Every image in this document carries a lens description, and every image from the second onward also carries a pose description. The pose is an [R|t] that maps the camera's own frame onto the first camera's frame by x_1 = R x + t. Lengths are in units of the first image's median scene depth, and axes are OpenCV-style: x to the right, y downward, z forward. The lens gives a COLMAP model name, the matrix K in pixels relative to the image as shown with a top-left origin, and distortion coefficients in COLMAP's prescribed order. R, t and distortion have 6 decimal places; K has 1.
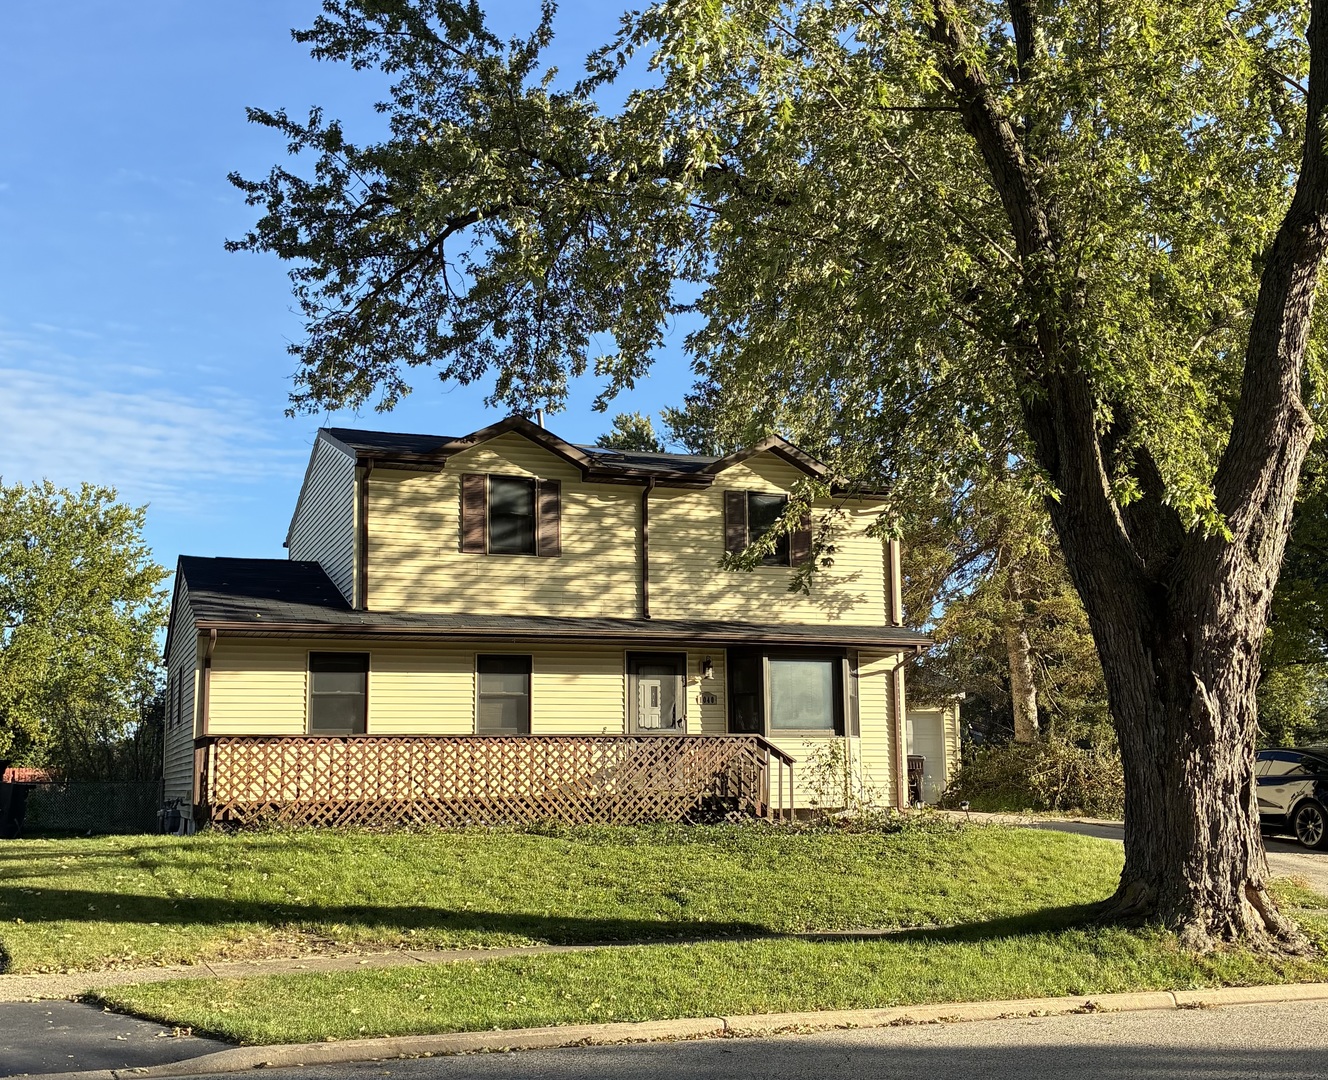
lens RADIAL K [[1476.3, 0, 664.1], [0, 1476.3, 590.8], [0, 0, 1]] dist [-0.036579, 0.150937]
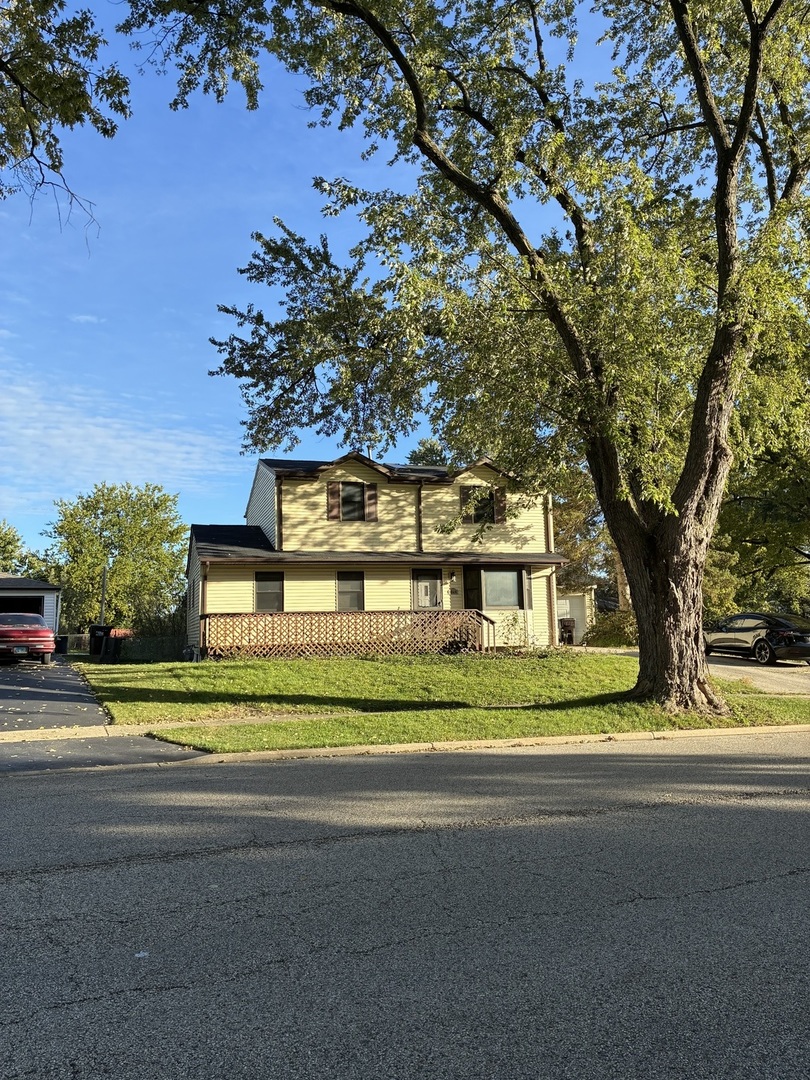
lens RADIAL K [[813.2, 0, 405.0], [0, 813.2, 540.0], [0, 0, 1]] dist [0.000653, -0.000487]
pose [[0.997215, -0.018802, -0.072168, 0.051238], [0.019935, 0.999689, 0.015011, -0.015754], [0.071864, -0.016408, 0.997280, -0.108705]]
